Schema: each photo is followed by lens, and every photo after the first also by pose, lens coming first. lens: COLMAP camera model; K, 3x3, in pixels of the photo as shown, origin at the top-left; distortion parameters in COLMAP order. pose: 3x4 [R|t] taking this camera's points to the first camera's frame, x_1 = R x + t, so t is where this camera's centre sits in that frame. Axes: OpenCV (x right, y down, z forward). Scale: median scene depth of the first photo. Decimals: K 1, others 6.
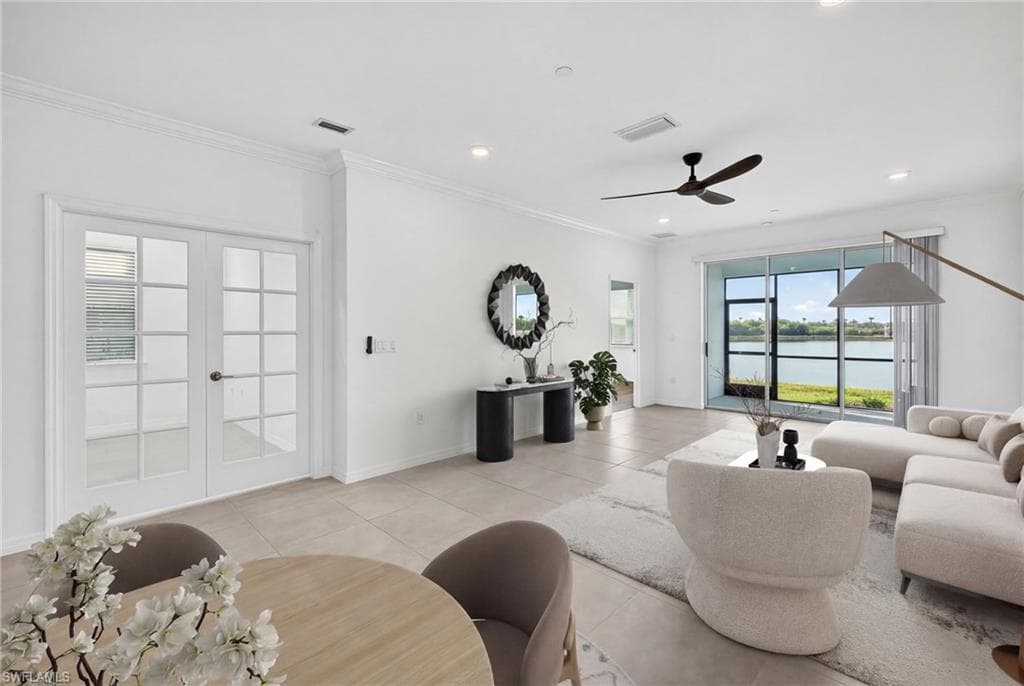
lens RADIAL K [[429.0, 0, 505.5], [0, 429.0, 335.4], [0, 0, 1]] dist [0.003669, -0.000029]
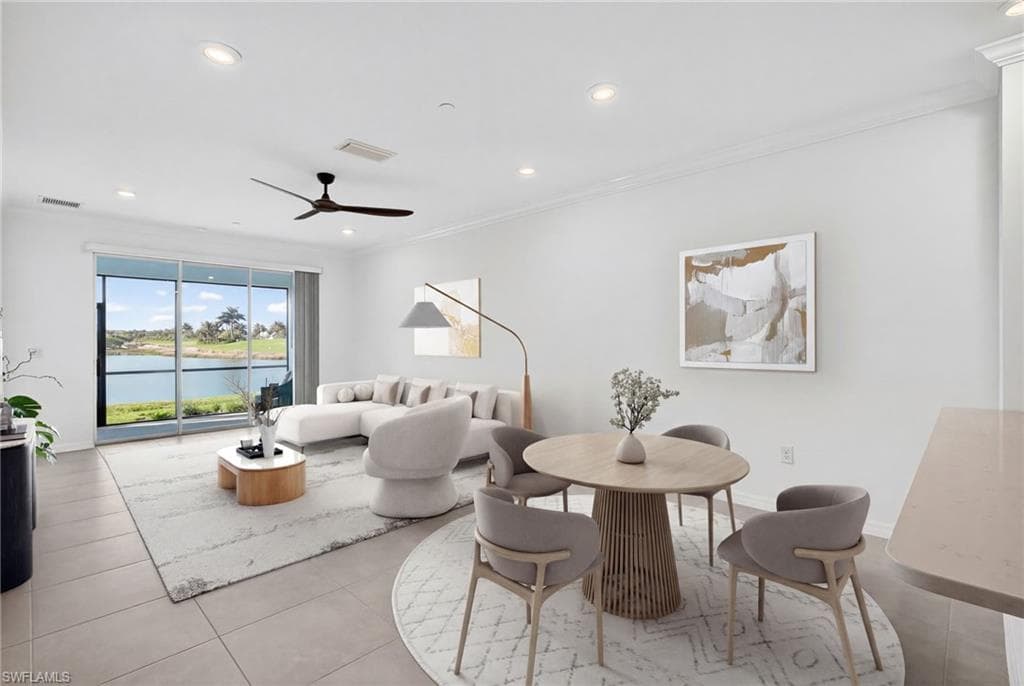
lens RADIAL K [[462.4, 0, 505.9], [0, 462.4, 342.4], [0, 0, 1]] dist [-0.004094, -0.000253]
pose [[0.006983, -0.000177, 0.999976, -0.281117], [0.009933, 0.999951, 0.000108, -0.004066], [-0.999926, 0.009932, 0.006985, 0.233014]]
